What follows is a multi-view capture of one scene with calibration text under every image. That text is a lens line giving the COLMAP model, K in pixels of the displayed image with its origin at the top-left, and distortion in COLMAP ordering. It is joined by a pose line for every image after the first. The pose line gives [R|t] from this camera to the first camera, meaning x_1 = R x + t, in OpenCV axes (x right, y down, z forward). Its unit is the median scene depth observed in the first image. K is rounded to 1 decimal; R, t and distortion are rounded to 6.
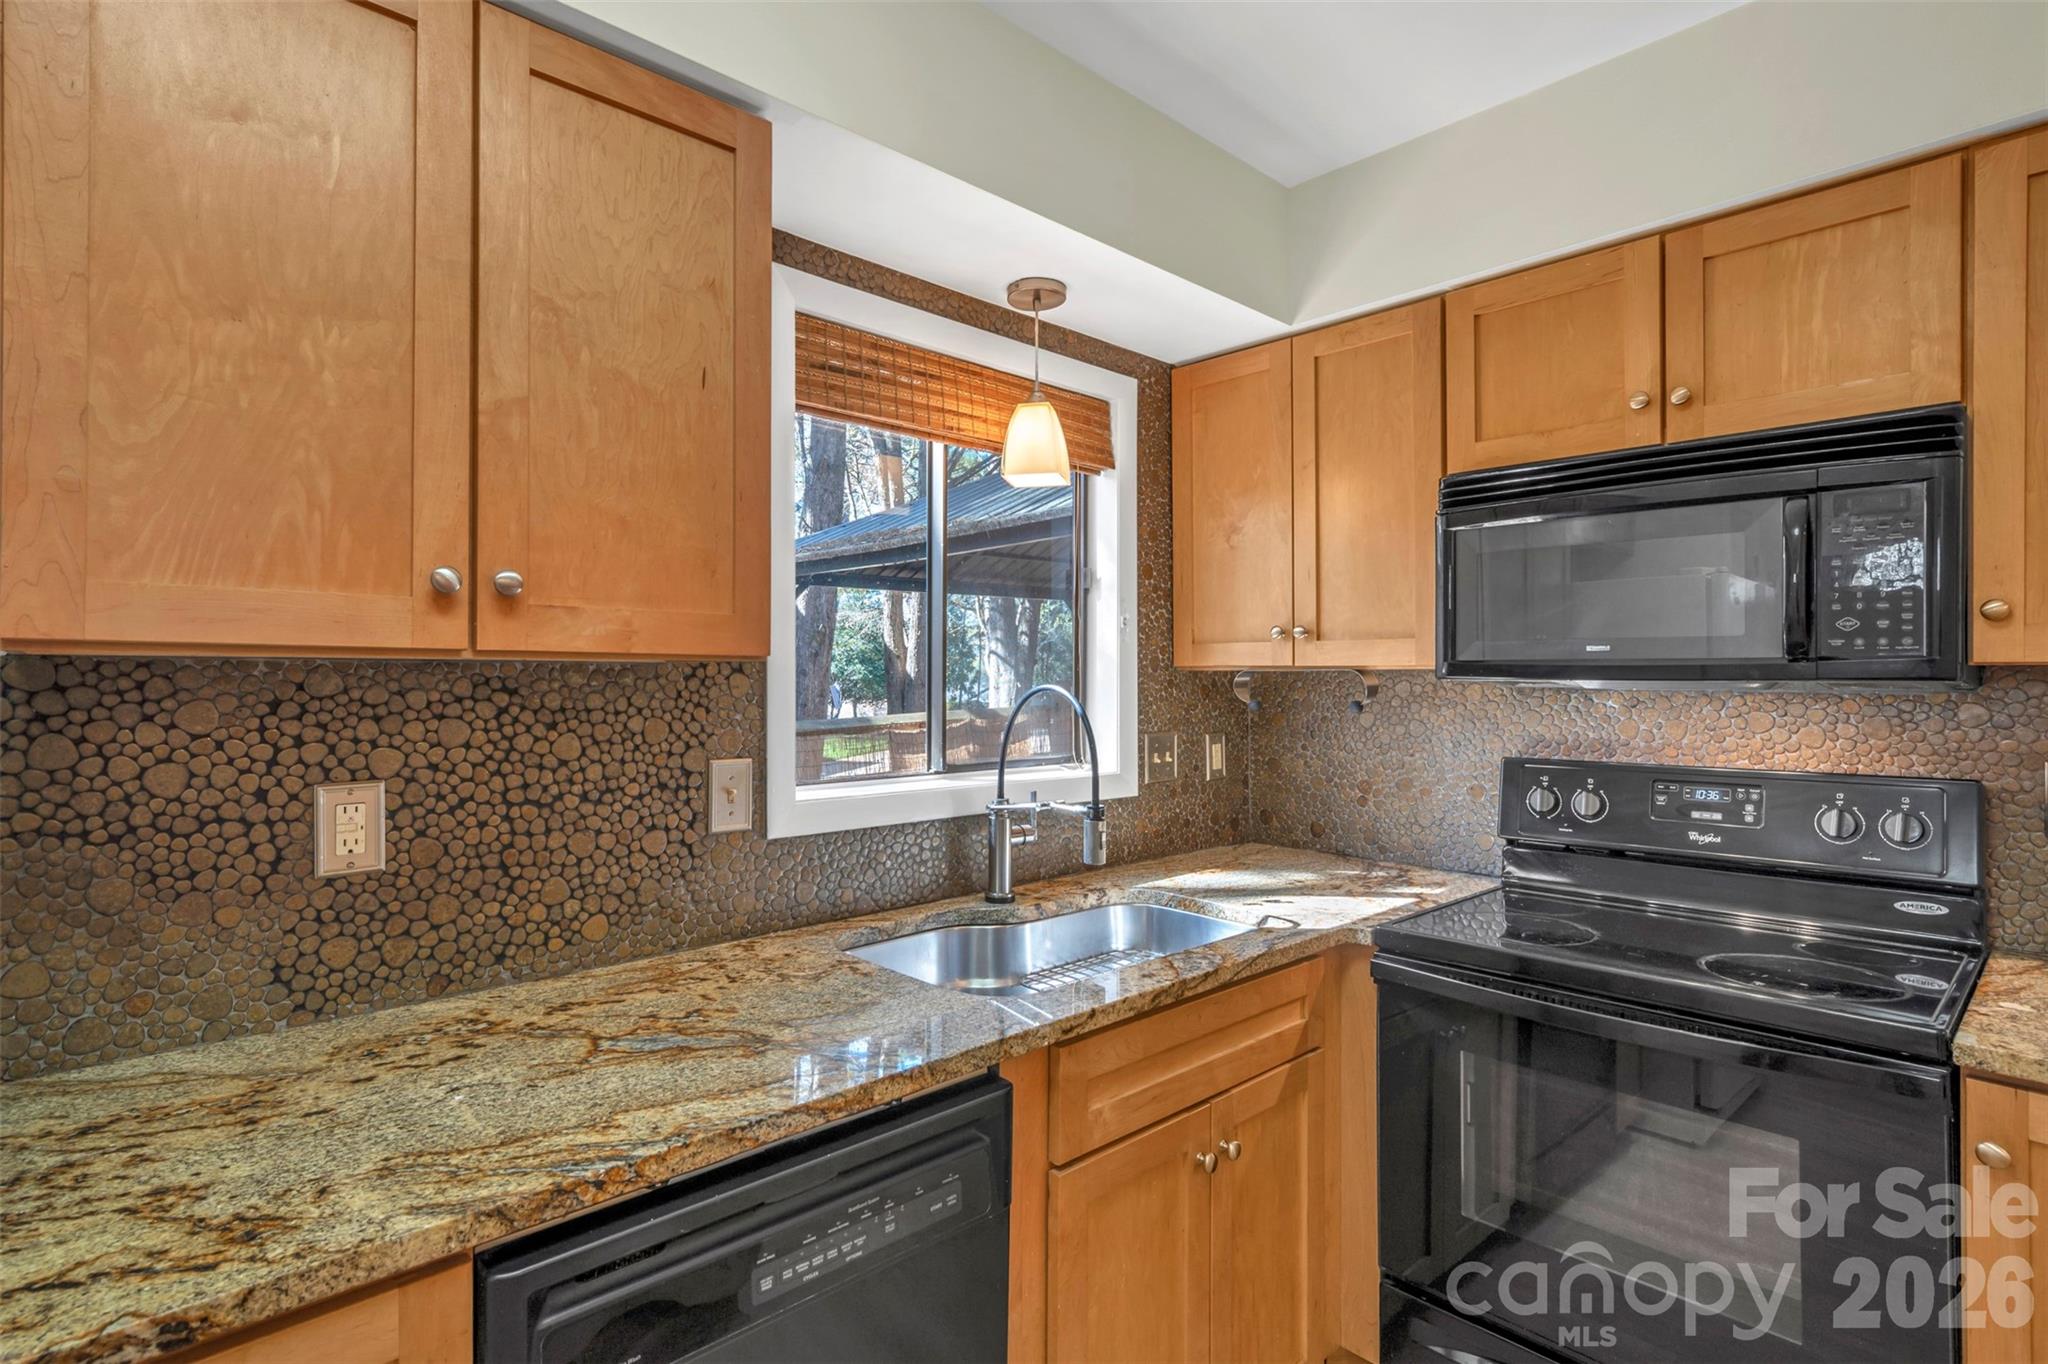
lens RADIAL K [[994.1, 0, 1014.5], [0, 994.1, 672.4], [0, 0, 1]] dist [0.002092, 0.000952]
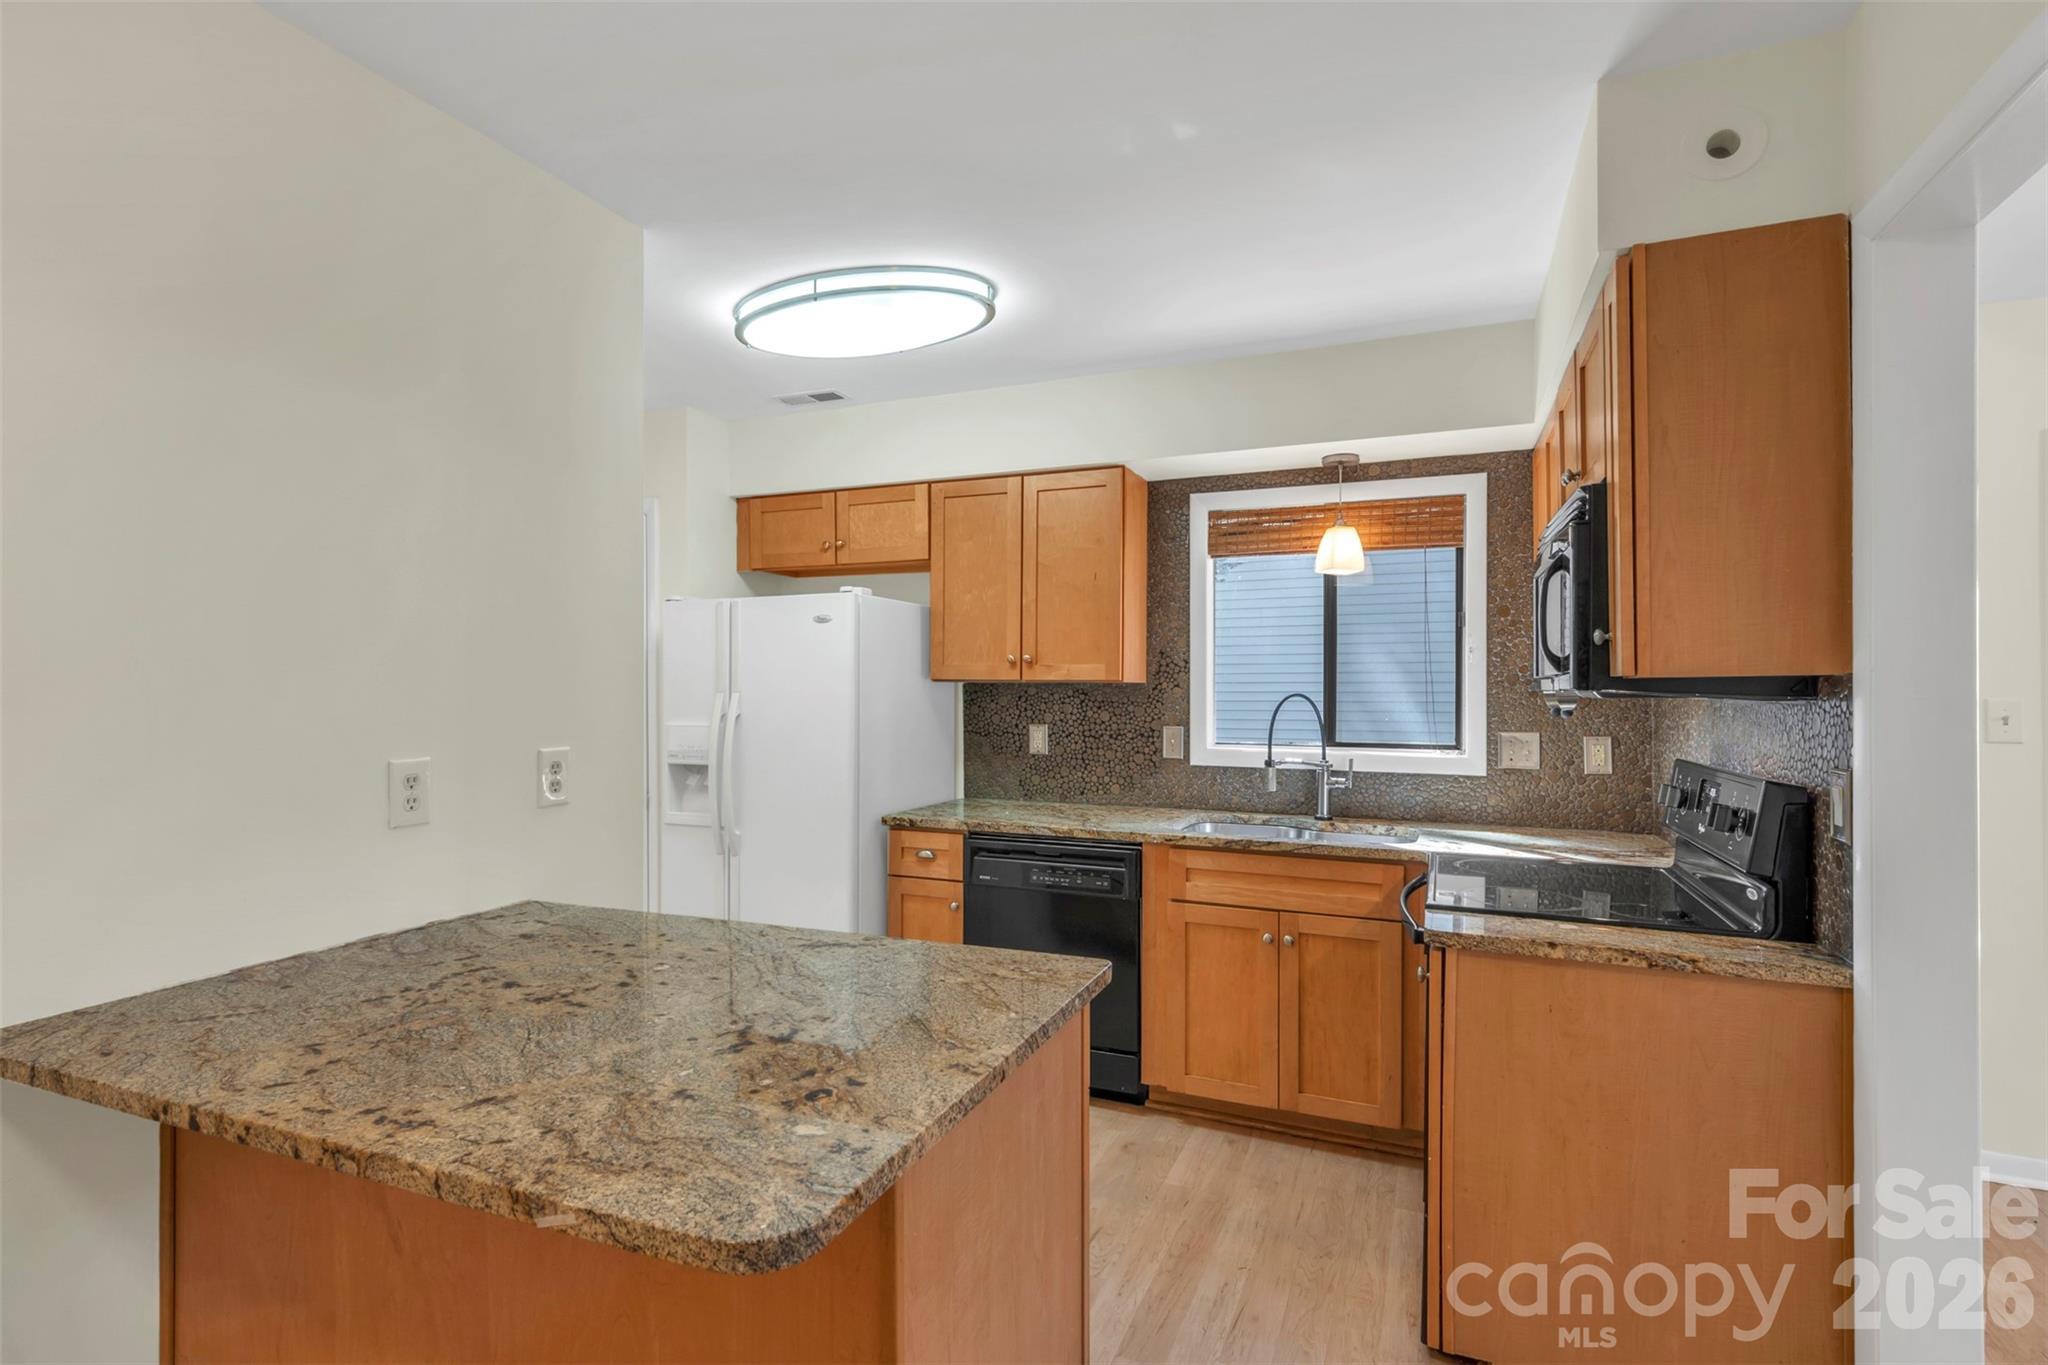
lens RADIAL K [[994.1, 0, 1033.6], [0, 994.1, 687.4], [0, 0, 1]] dist [0.002092, 0.000952]
pose [[0.417302, -0.001576, -0.908766, 1.618004], [0.000635, 0.999999, -0.001443, 0.004308], [0.908768, 0.000025, 0.417303, -0.207903]]
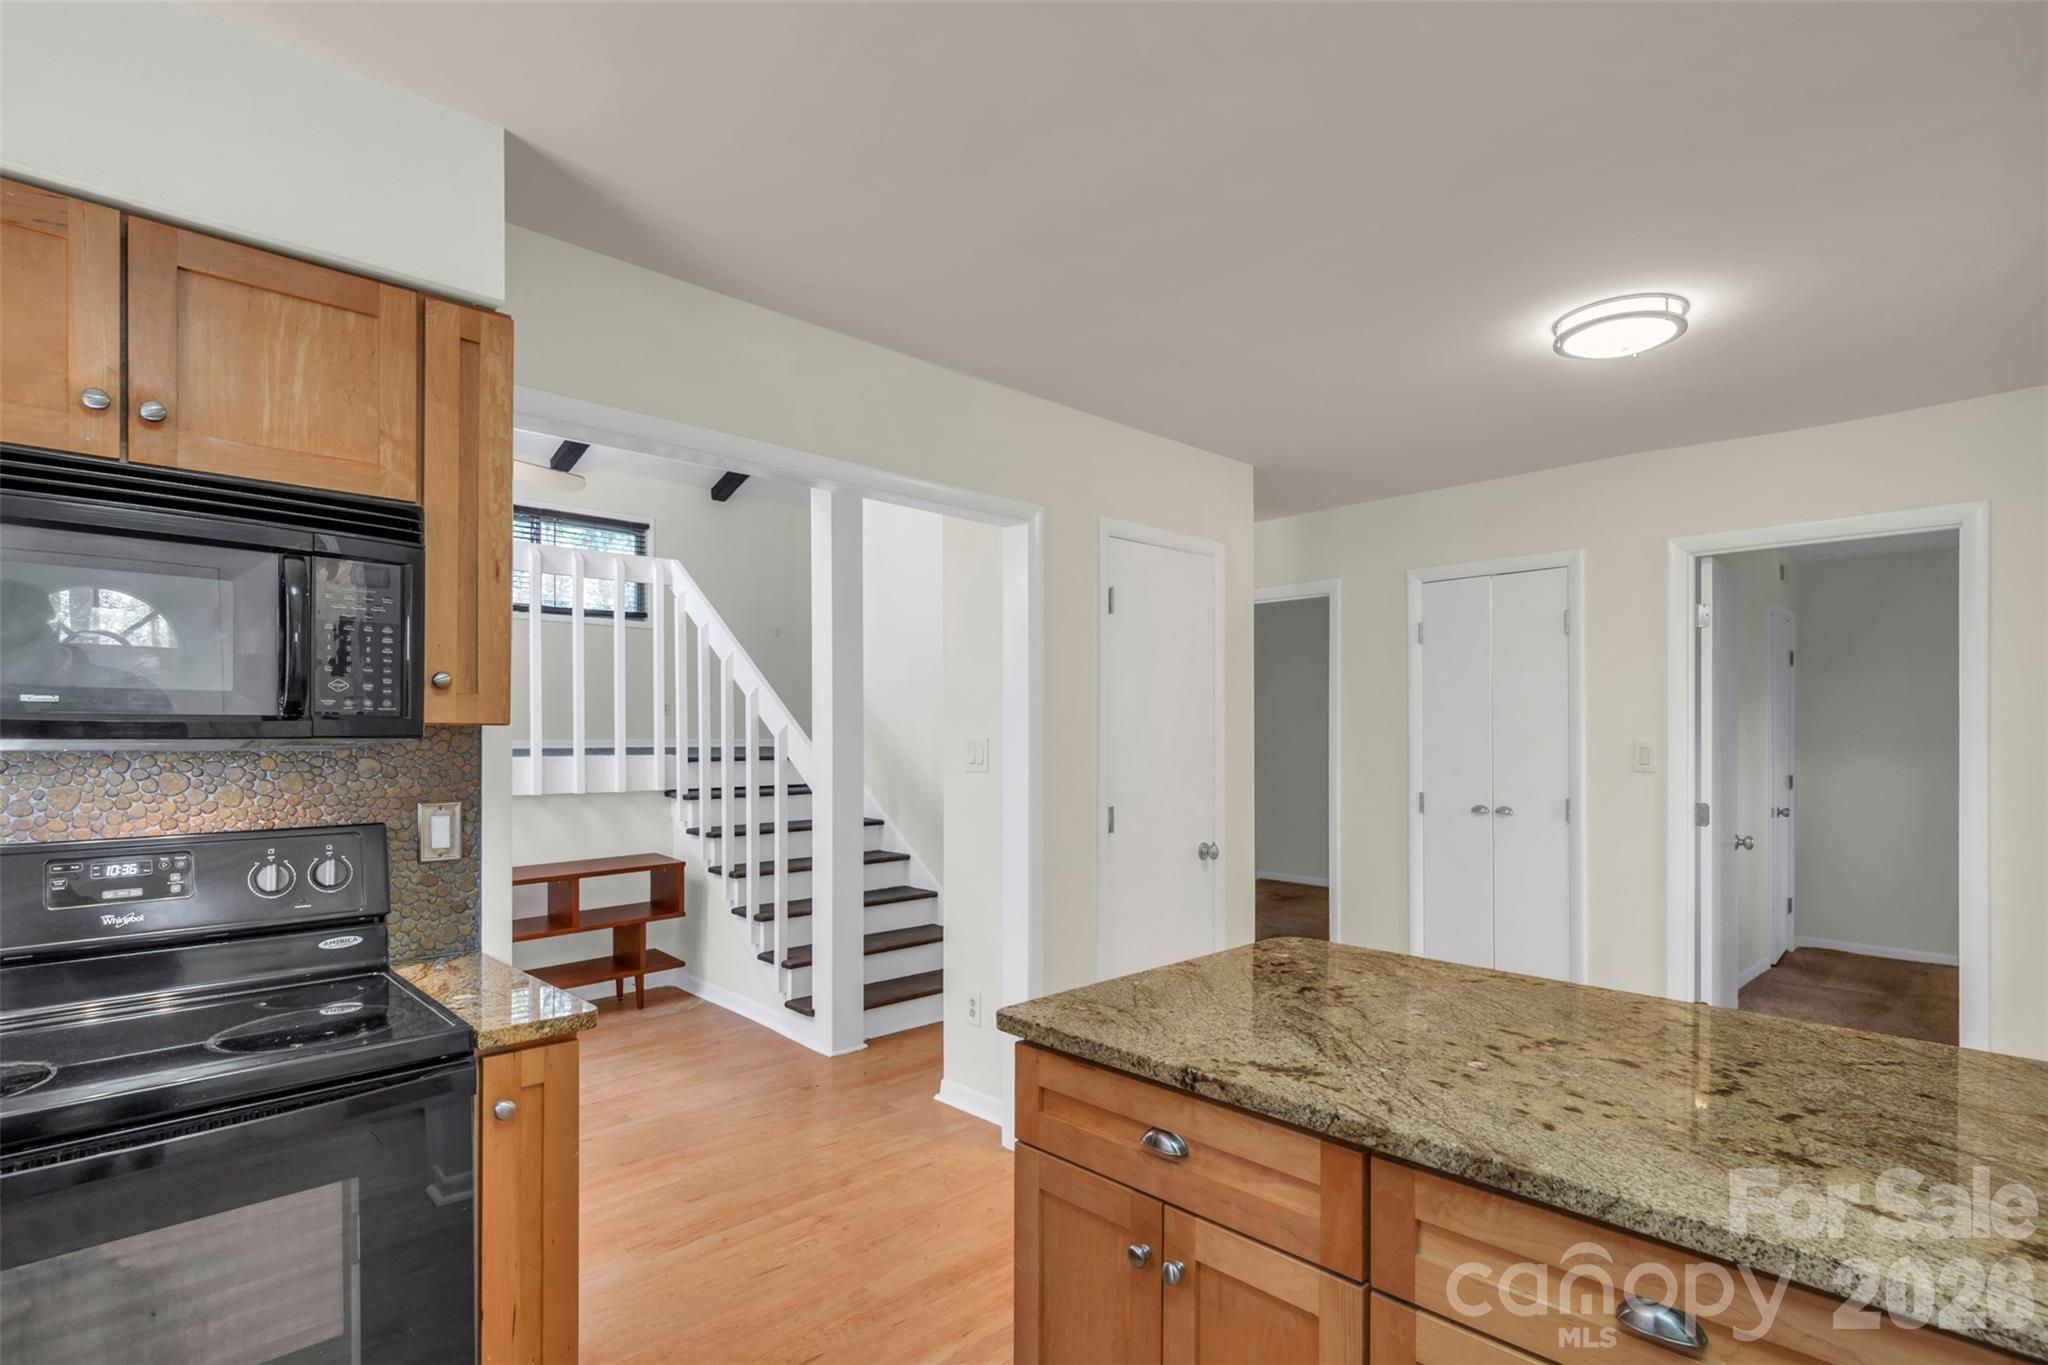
lens RADIAL K [[994.1, 0, 1023.4], [0, 994.1, 736.1], [0, 0, 1]] dist [0.002092, 0.000952]
pose [[-0.005650, -0.000688, 0.999984, -0.208649], [-0.006352, 0.999980, 0.000652, 0.000274], [-0.999964, -0.006348, -0.005655, 0.245624]]
